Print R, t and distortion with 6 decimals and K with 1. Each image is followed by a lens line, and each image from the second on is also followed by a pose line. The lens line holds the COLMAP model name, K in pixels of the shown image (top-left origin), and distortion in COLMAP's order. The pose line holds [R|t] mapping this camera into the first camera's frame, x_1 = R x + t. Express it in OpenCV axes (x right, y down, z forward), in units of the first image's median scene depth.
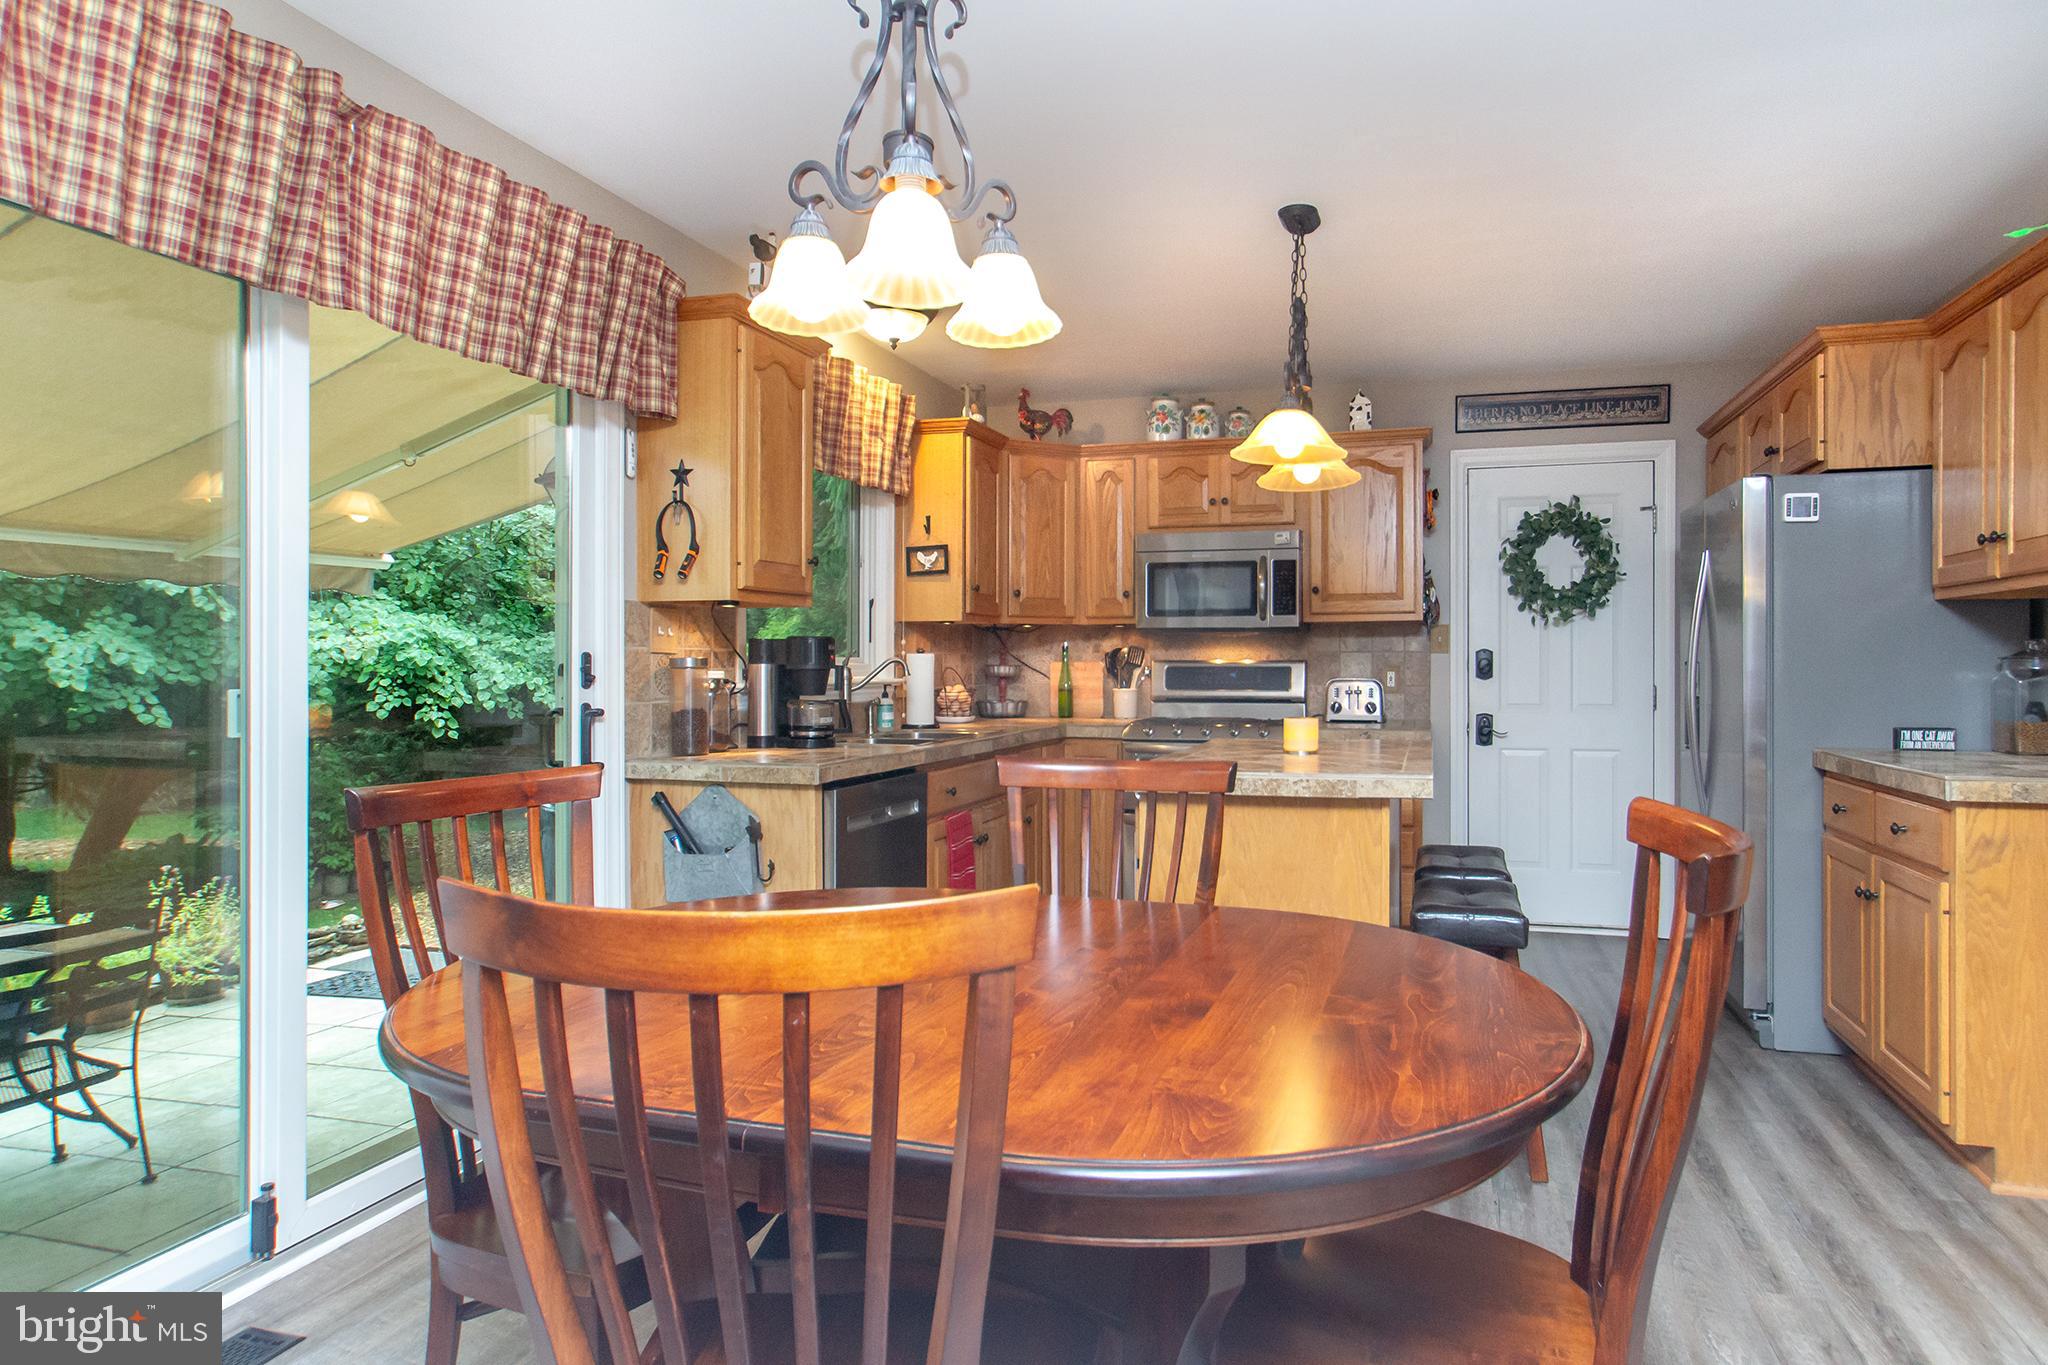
lens RADIAL K [[1223.3, 0, 1024.0], [0, 1223.3, 682.5], [0, 0, 1]] dist [-0.001637, 0.000030]
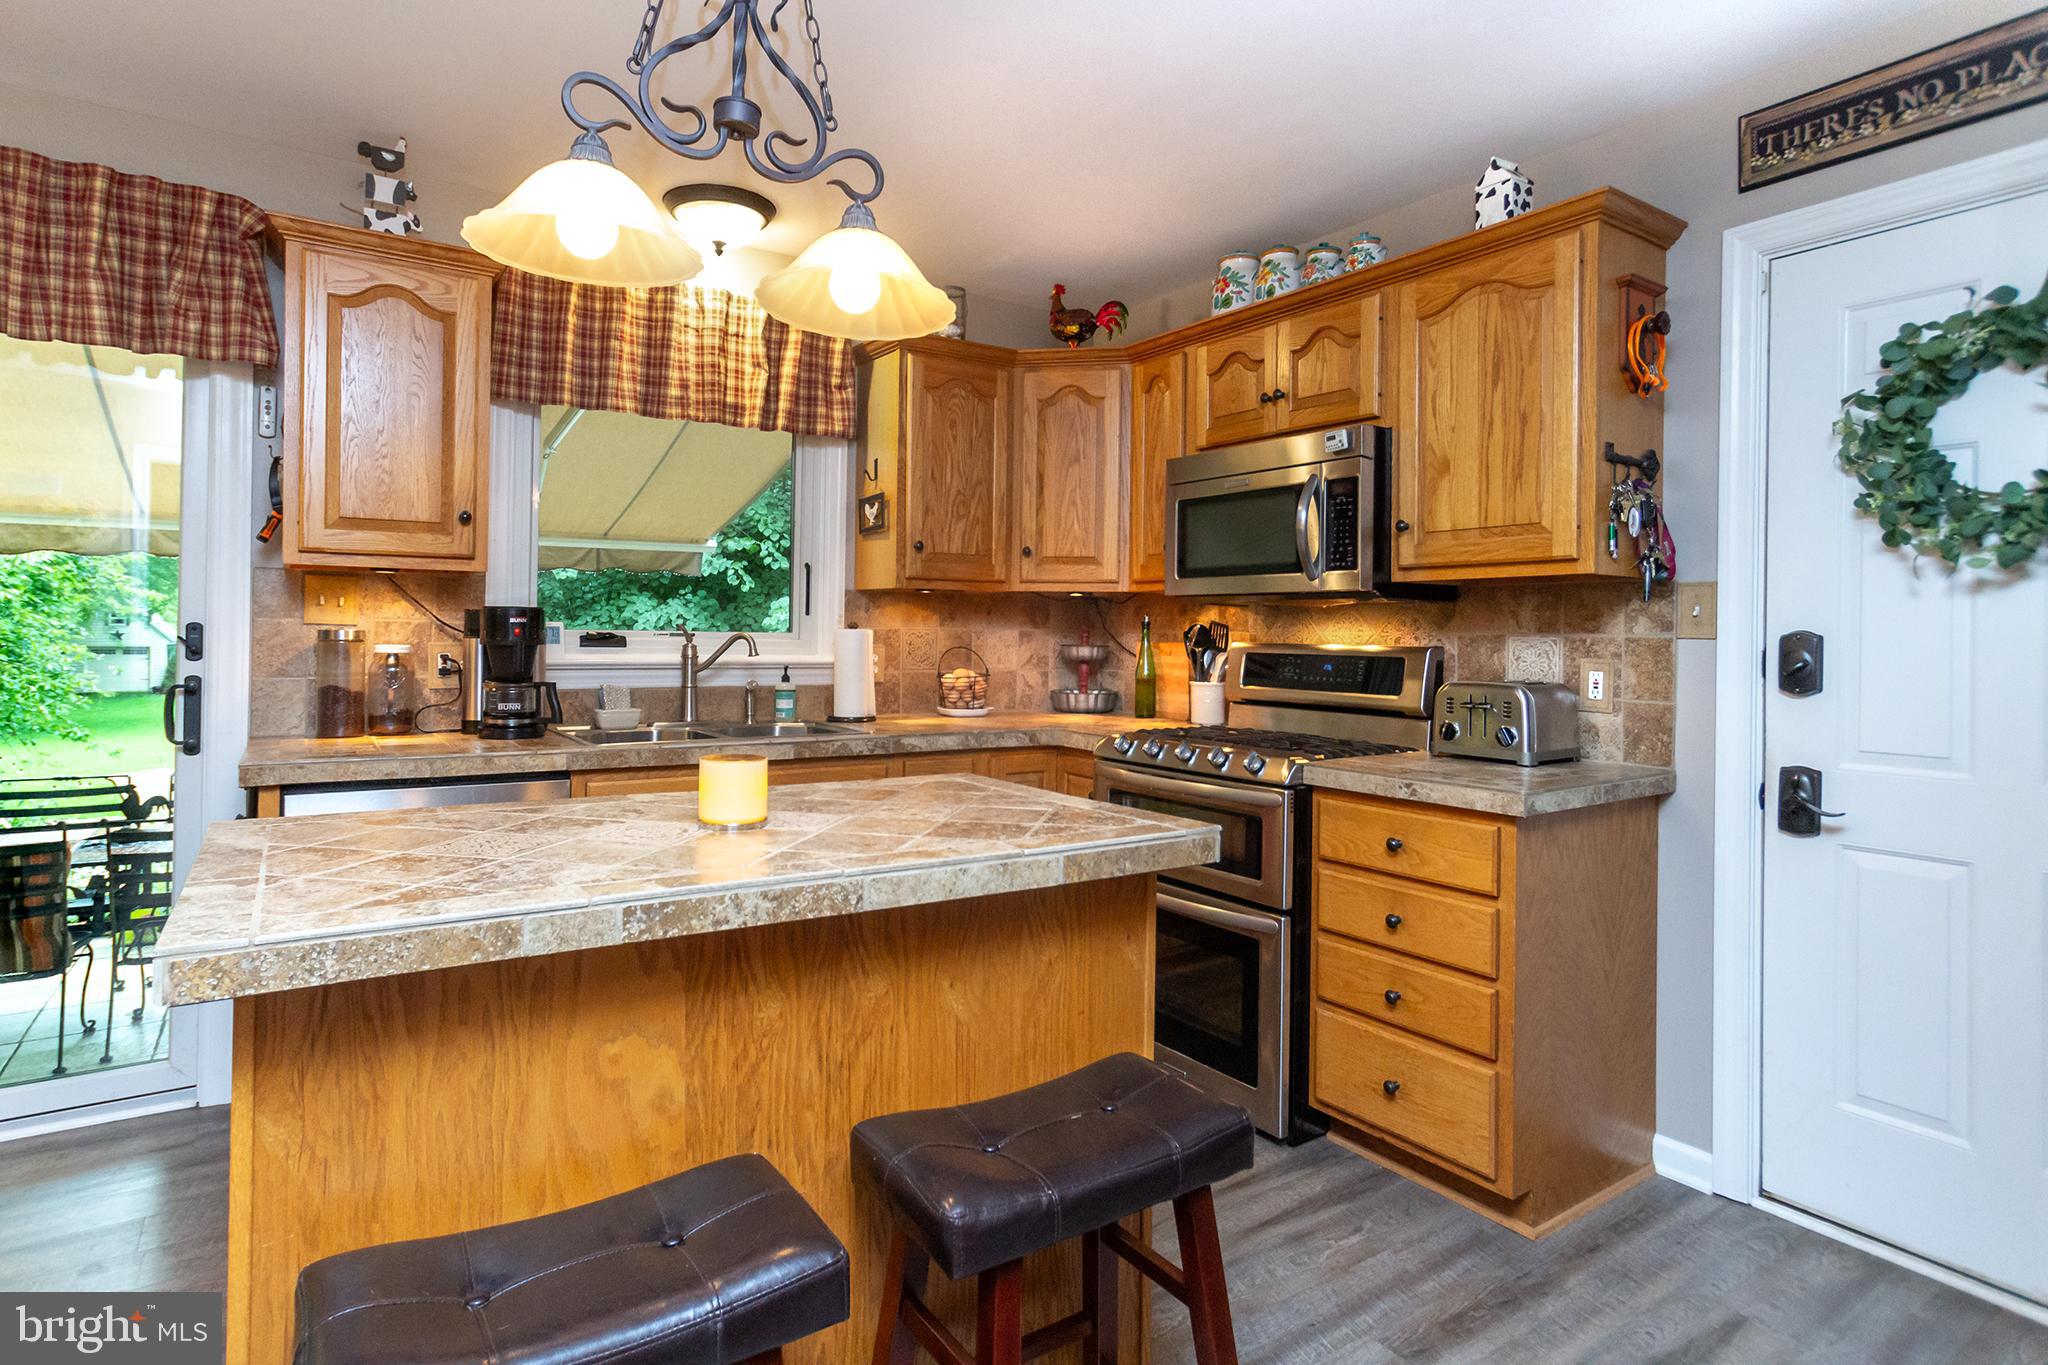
lens RADIAL K [[1067.8, 0, 970.4], [0, 1067.8, 632.8], [0, 0, 1]] dist [-0.044144, 0.029262]
pose [[0.733150, 0.013849, -0.679926, 0.420966], [-0.025255, 0.999657, -0.006871, -0.016446], [0.679598, 0.022210, 0.733248, 0.489358]]
